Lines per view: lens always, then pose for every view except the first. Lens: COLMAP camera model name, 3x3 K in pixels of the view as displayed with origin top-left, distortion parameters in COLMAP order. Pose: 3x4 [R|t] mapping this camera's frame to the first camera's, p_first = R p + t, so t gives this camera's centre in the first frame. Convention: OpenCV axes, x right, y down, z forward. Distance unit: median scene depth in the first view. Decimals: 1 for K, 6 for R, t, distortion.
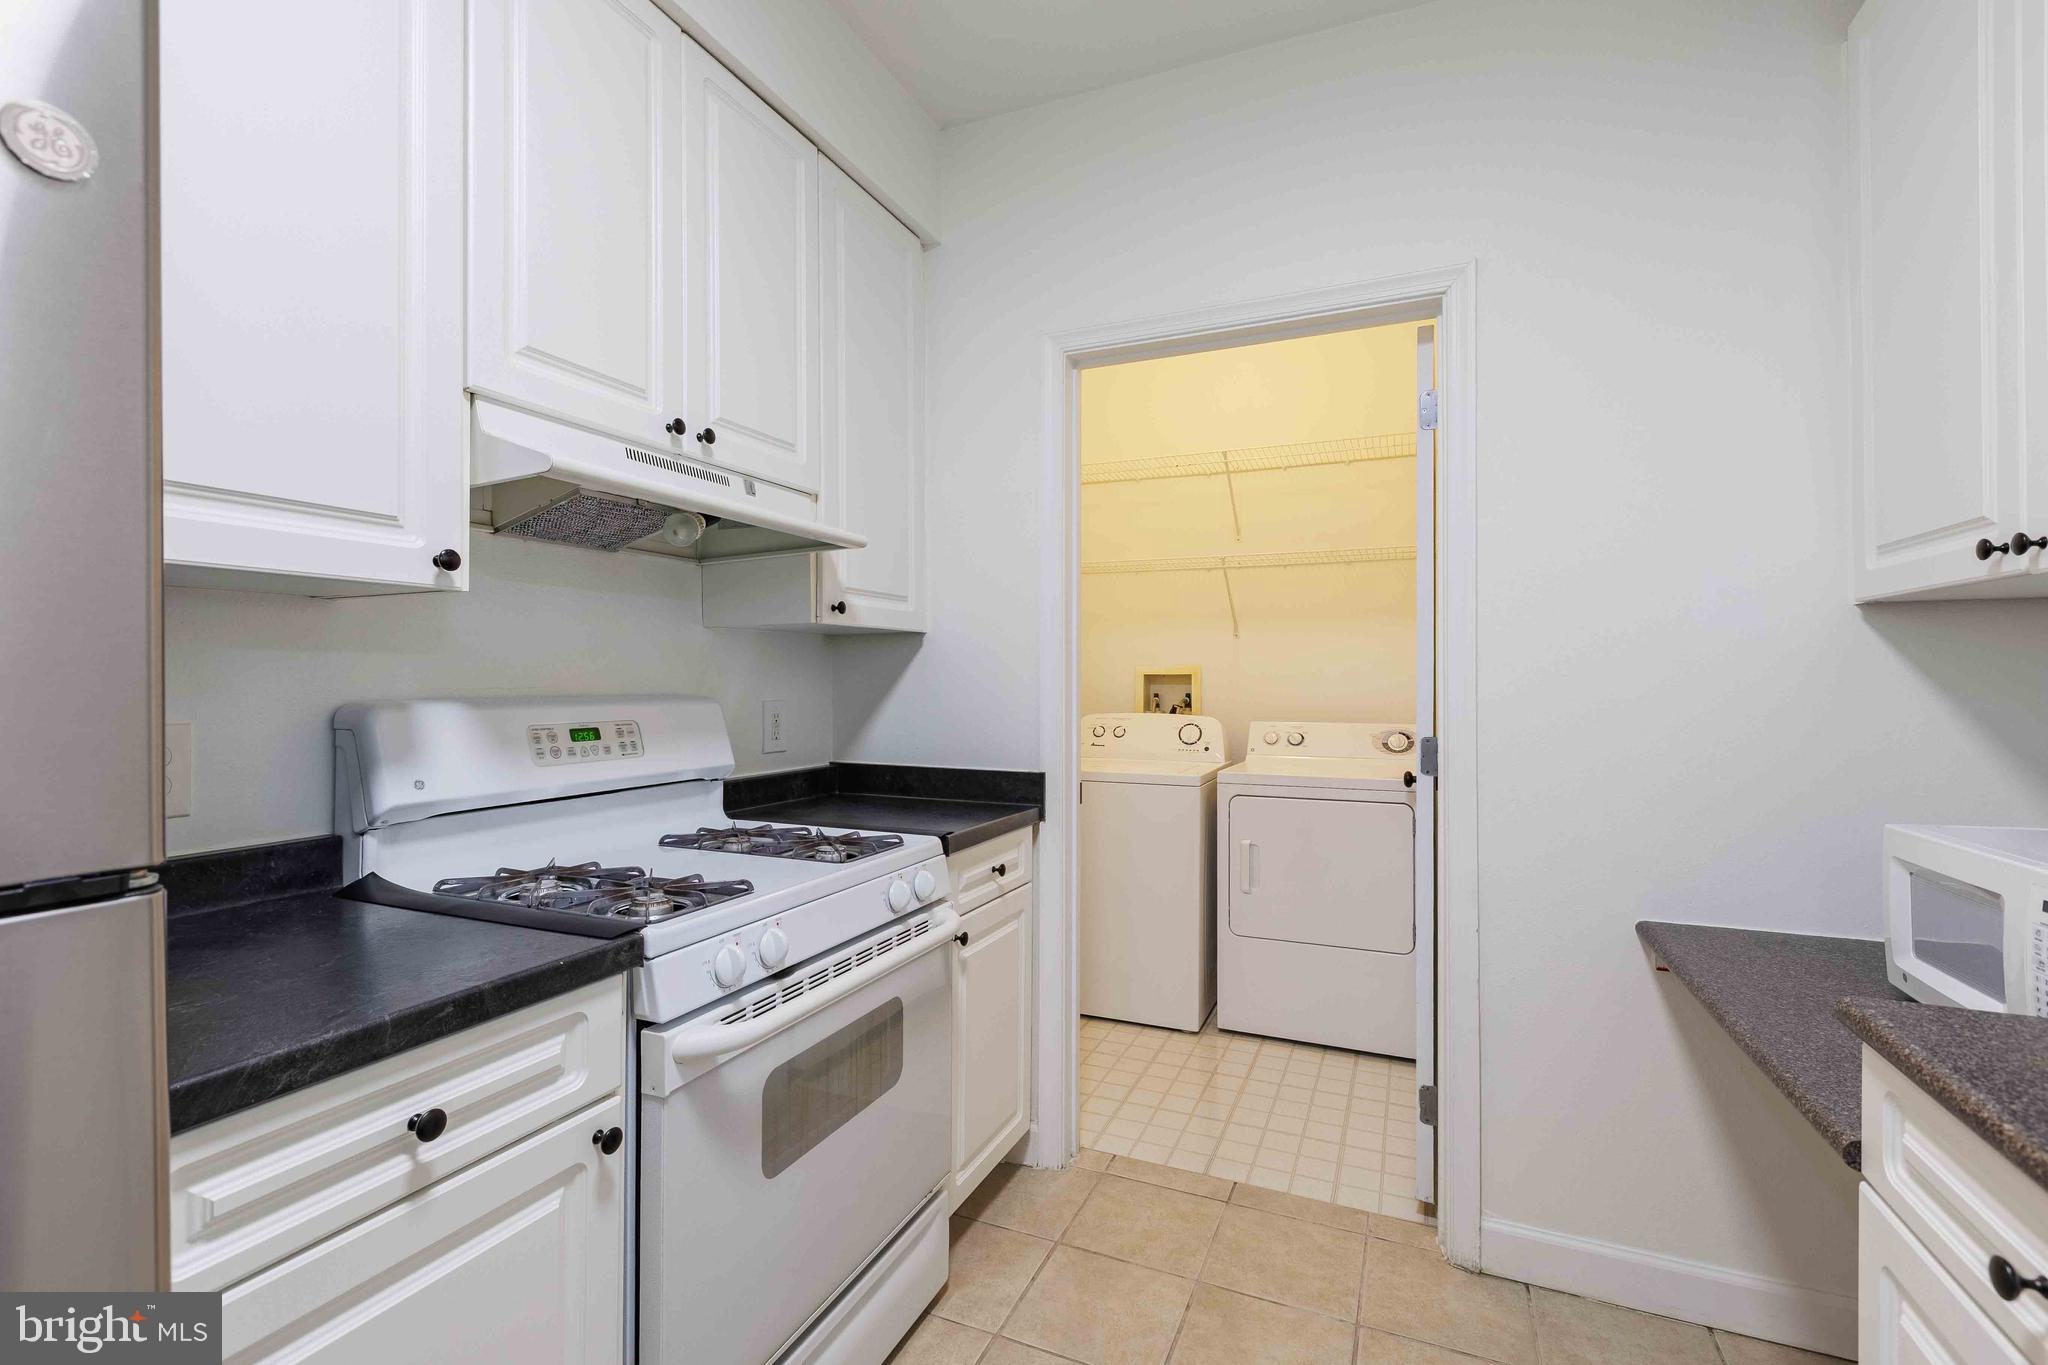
lens RADIAL K [[910.2, 0, 1018.6], [0, 910.2, 680.5], [0, 0, 1]] dist [0.000785, 0.000441]
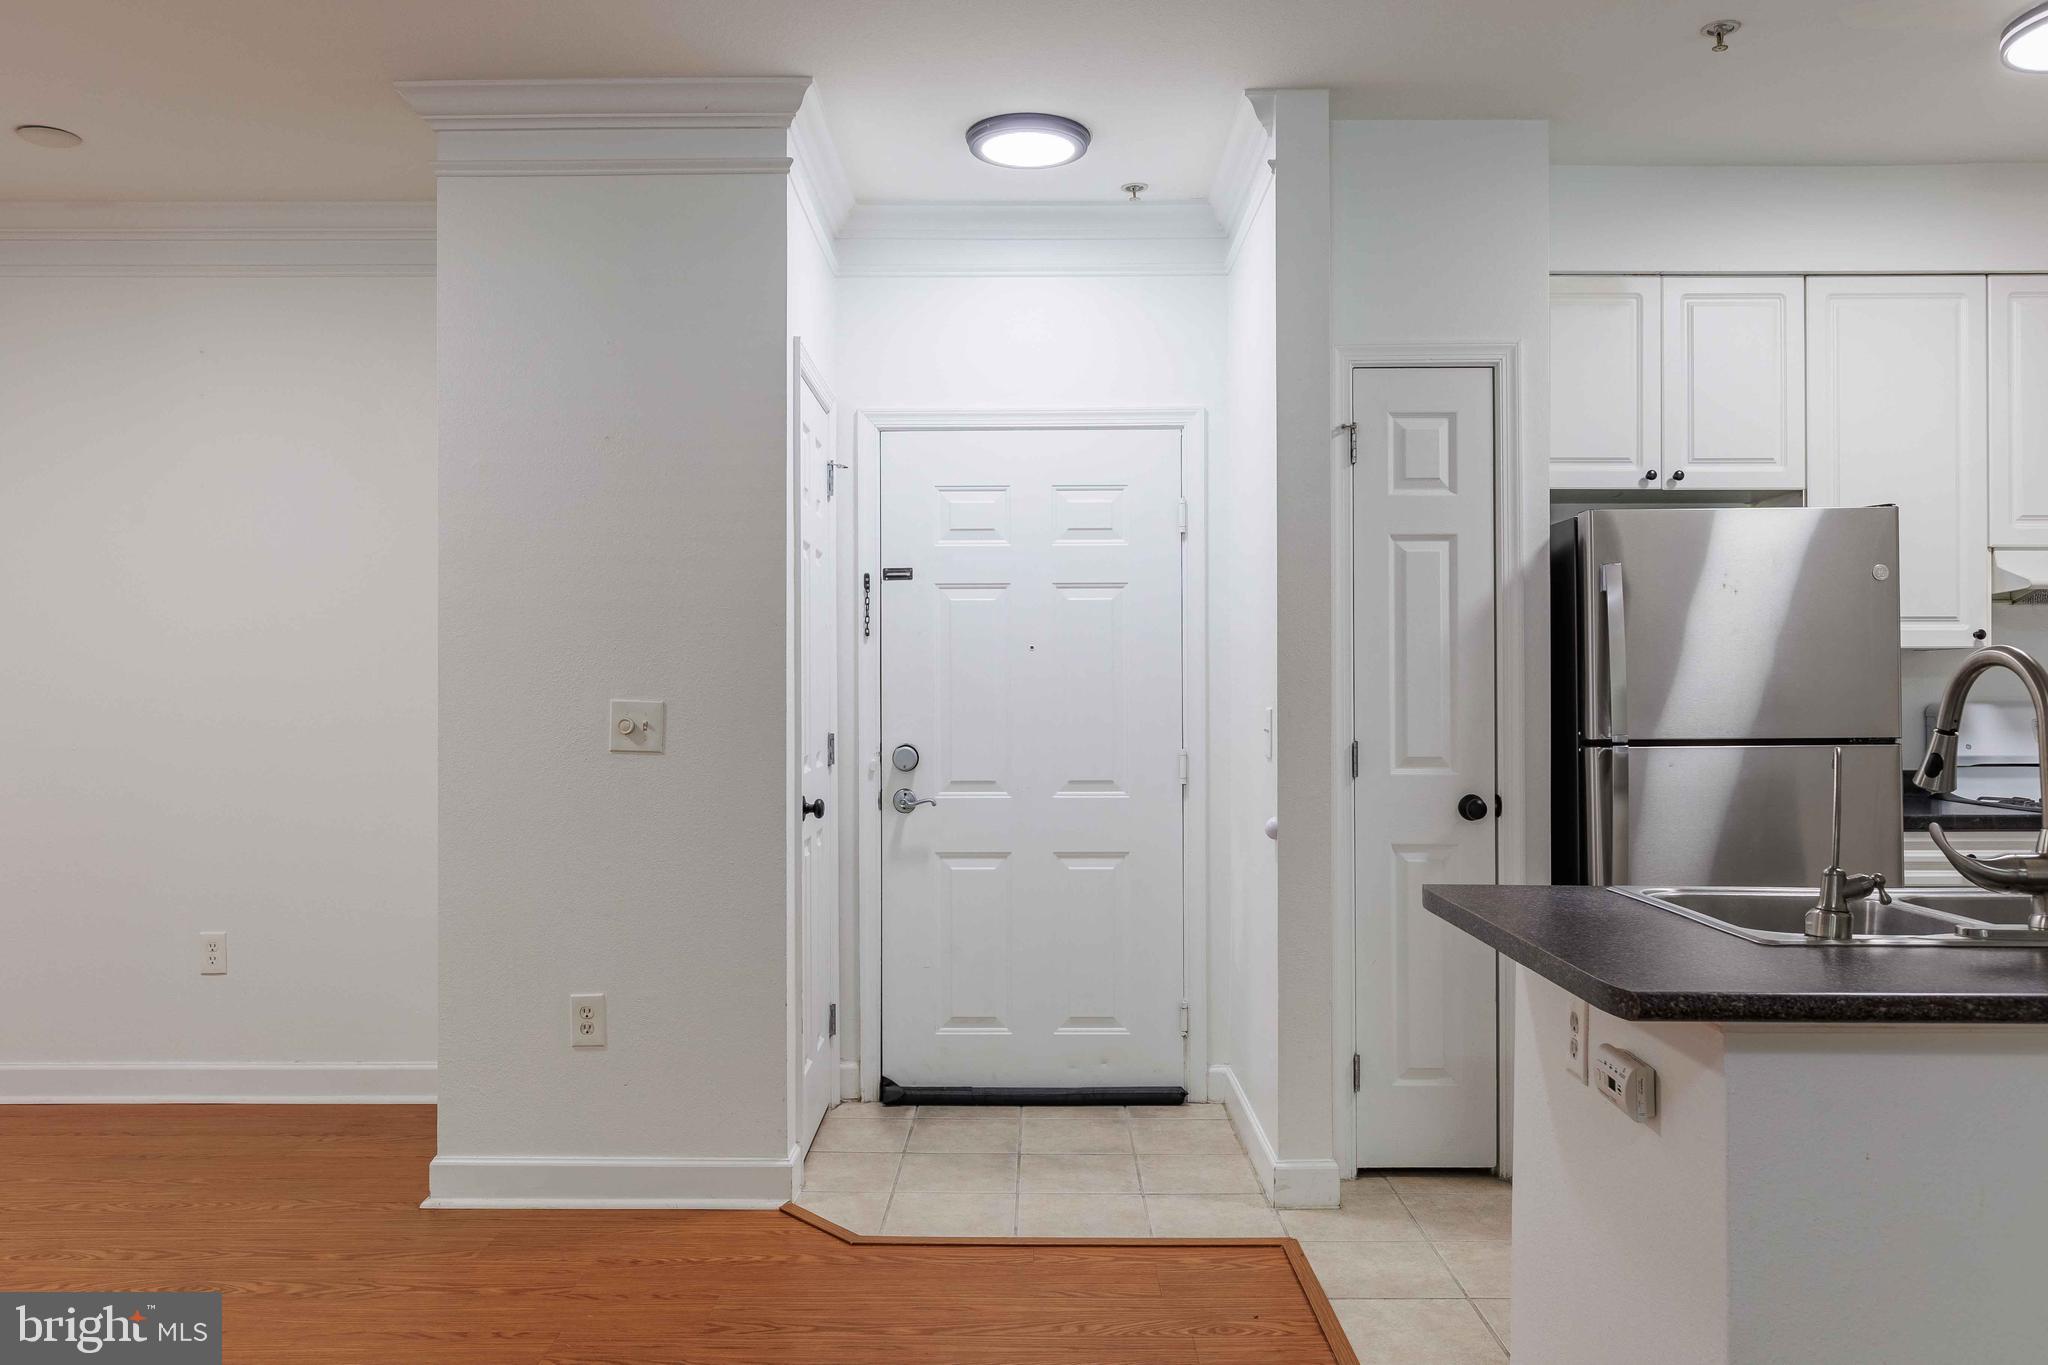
lens RADIAL K [[1462.3, 0, 1020.8], [0, 1462.3, 678.6], [0, 0, 1]] dist [0.002144, -0.007795]
pose [[0.394625, -0.008697, -0.918801, 1.045348], [0.001561, 0.999960, -0.008795, -0.003845], [0.918841, 0.002036, 0.394623, -1.546959]]
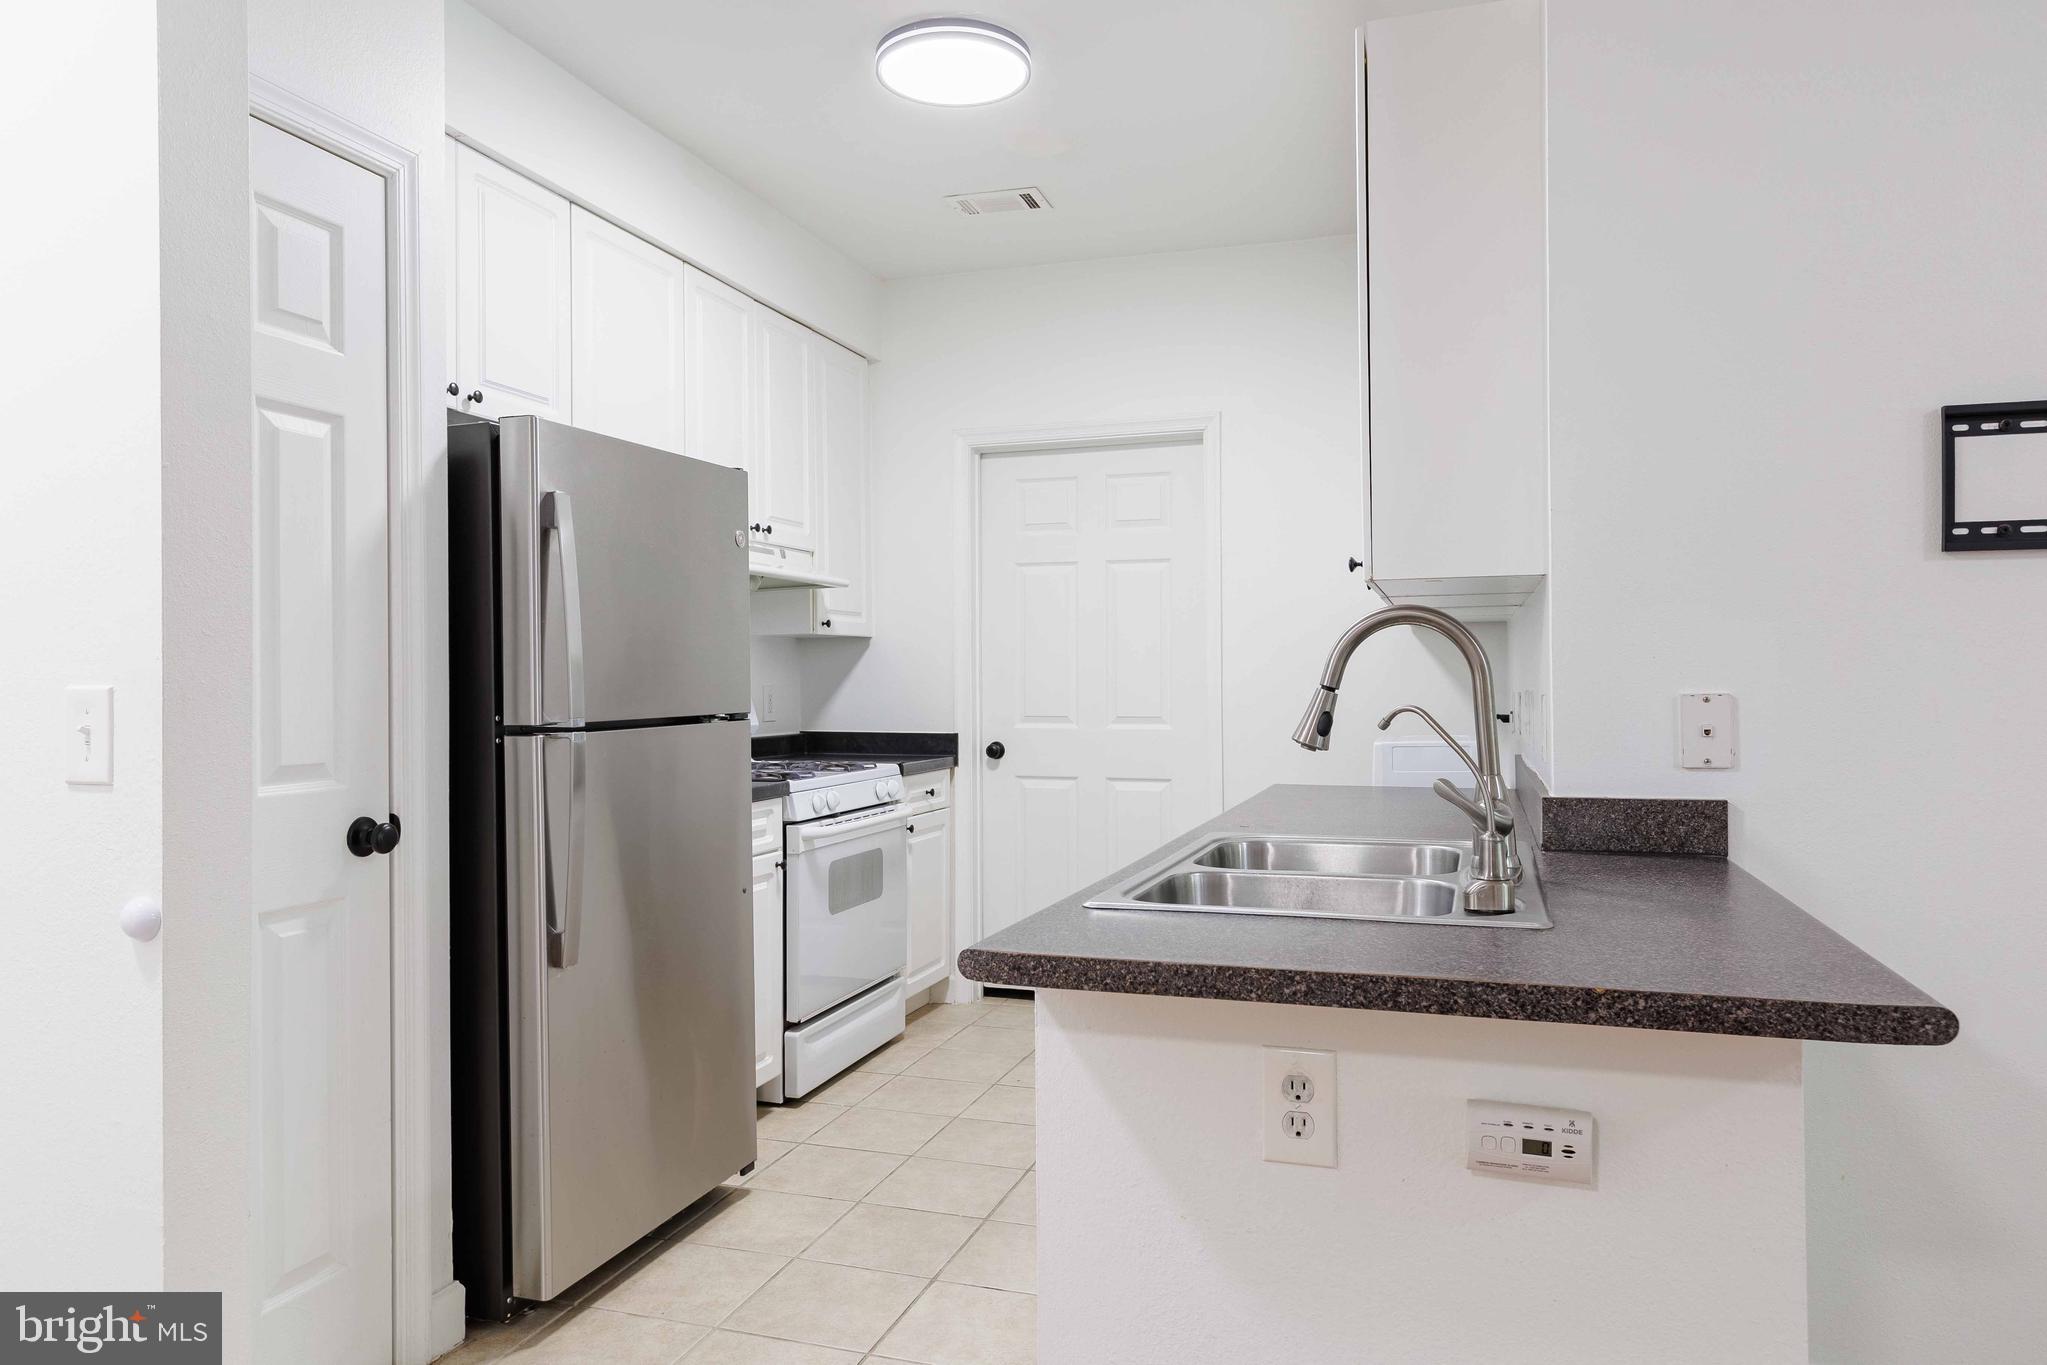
lens RADIAL K [[1336.0, 0, 1032.2], [0, 1336.0, 676.4], [0, 0, 1]] dist [0.001581, -0.004352]
pose [[0.994211, -0.006744, 0.107233, -0.103868], [0.007012, 0.999973, -0.002118, 0.019304], [-0.107216, 0.002858, 0.994232, -1.444238]]
